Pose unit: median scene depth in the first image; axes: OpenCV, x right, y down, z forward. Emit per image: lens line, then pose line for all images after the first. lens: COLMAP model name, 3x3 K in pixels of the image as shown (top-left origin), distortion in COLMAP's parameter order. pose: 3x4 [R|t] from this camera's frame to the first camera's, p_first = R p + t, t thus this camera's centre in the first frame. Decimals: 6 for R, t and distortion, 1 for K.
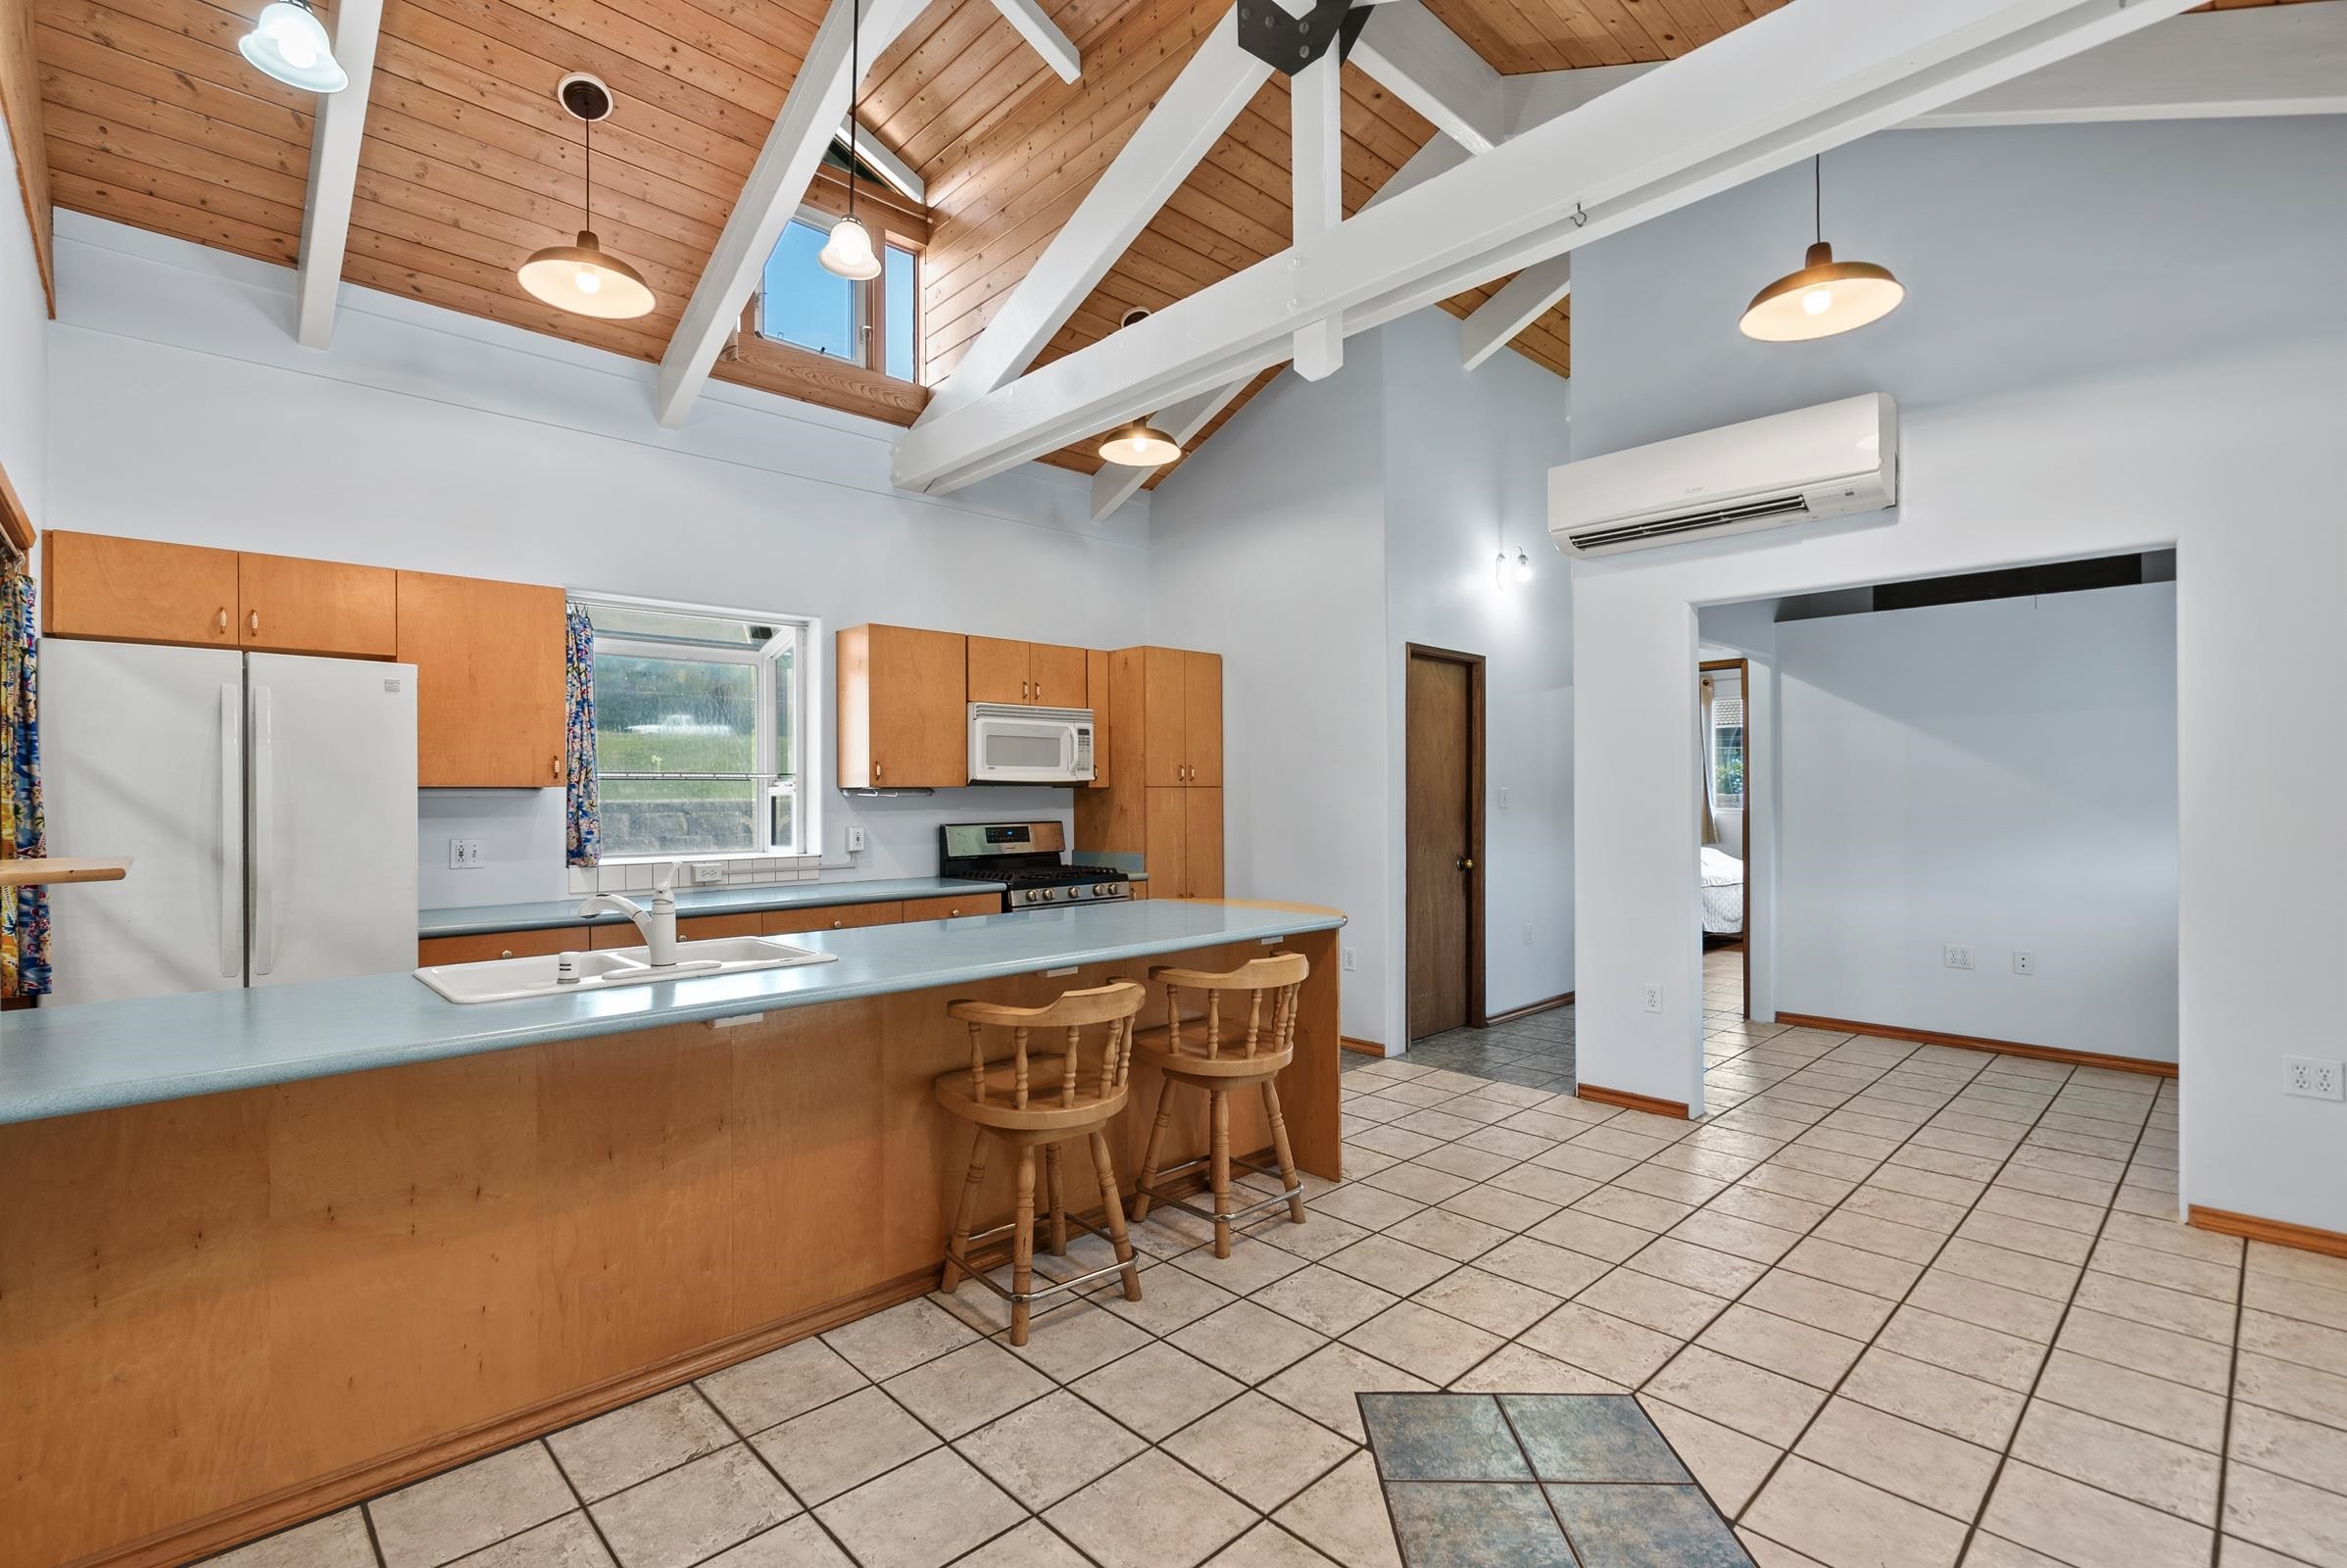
lens RADIAL K [[1063.6, 0, 1155.4], [0, 1063.6, 793.4], [0, 0, 1]] dist [-0.003929, 0.000778]
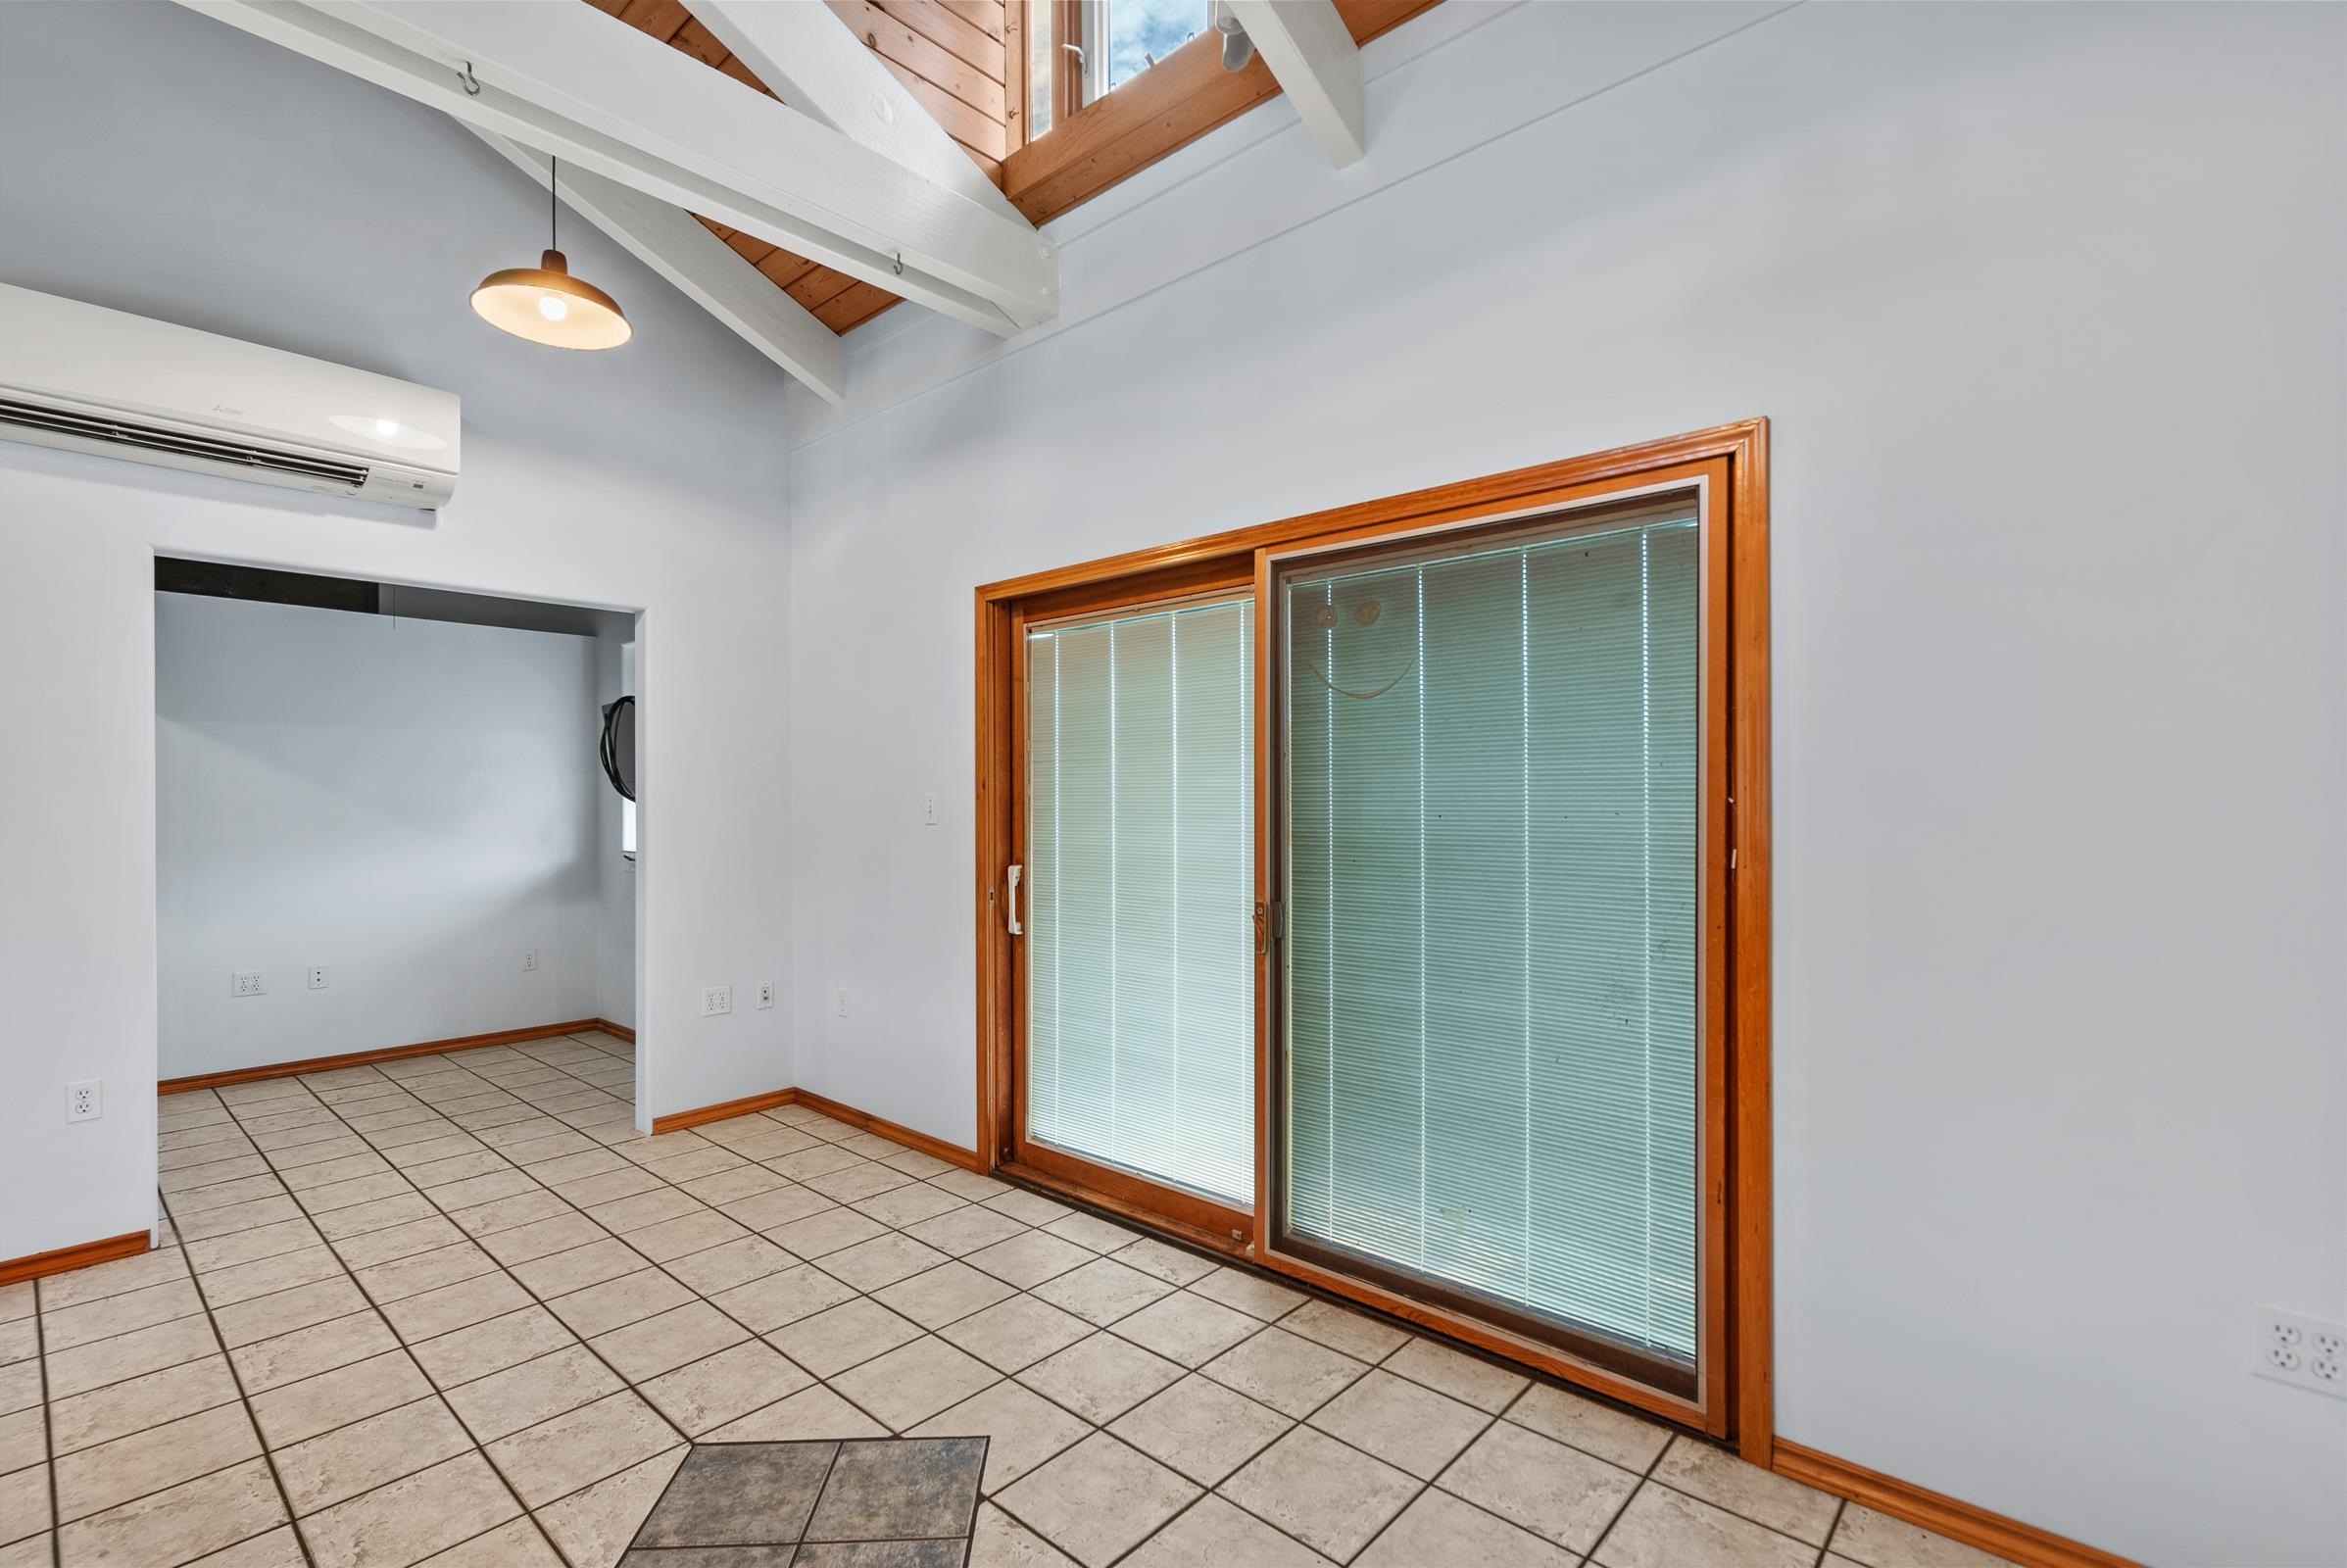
lens RADIAL K [[1063.6, 0, 1155.4], [0, 1063.6, 793.4], [0, 0, 1]] dist [-0.003929, 0.000778]
pose [[-0.075405, 0.009326, 0.997109, -0.284265], [0.005000, 0.999947, -0.008975, 0.001510], [-0.997140, 0.004309, -0.075447, 0.362441]]
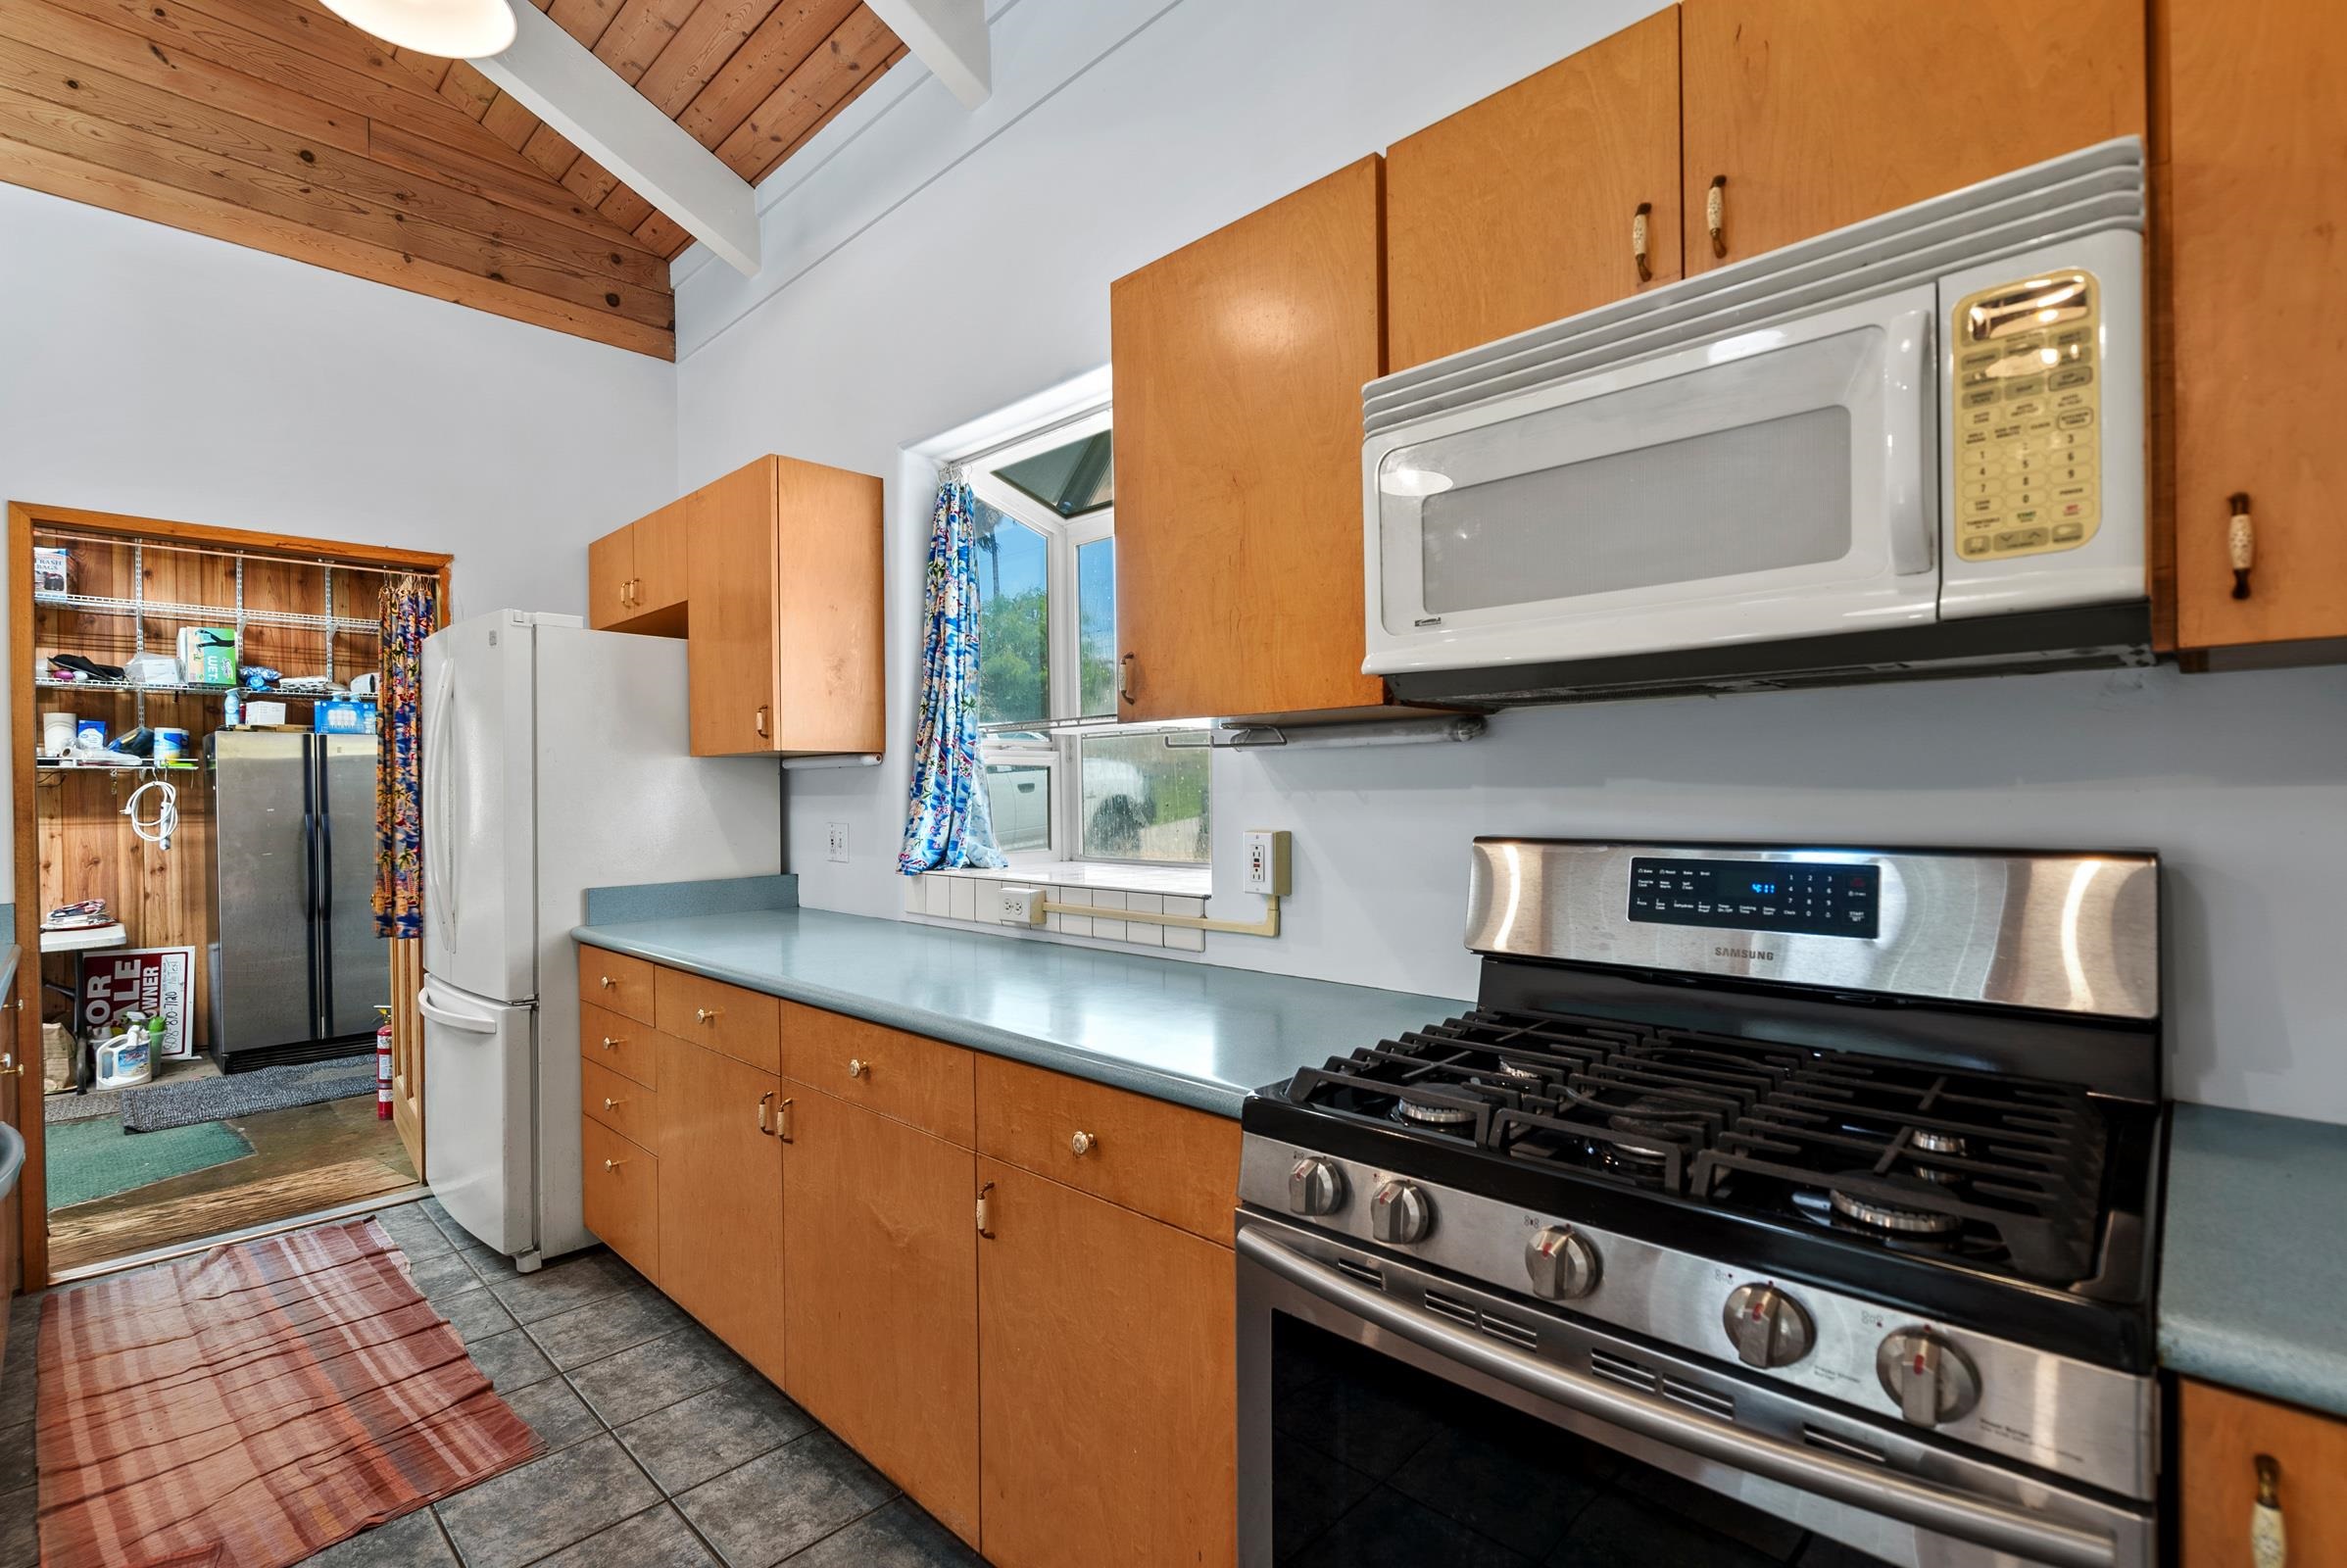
lens RADIAL K [[1063.6, 0, 1155.4], [0, 1063.6, 793.4], [0, 0, 1]] dist [-0.003929, 0.000778]
pose [[0.042003, 0.010586, -0.999061, 0.118293], [0.014432, 0.999833, 0.011201, 0.016084], [0.999013, -0.014889, 0.041843, 1.159452]]
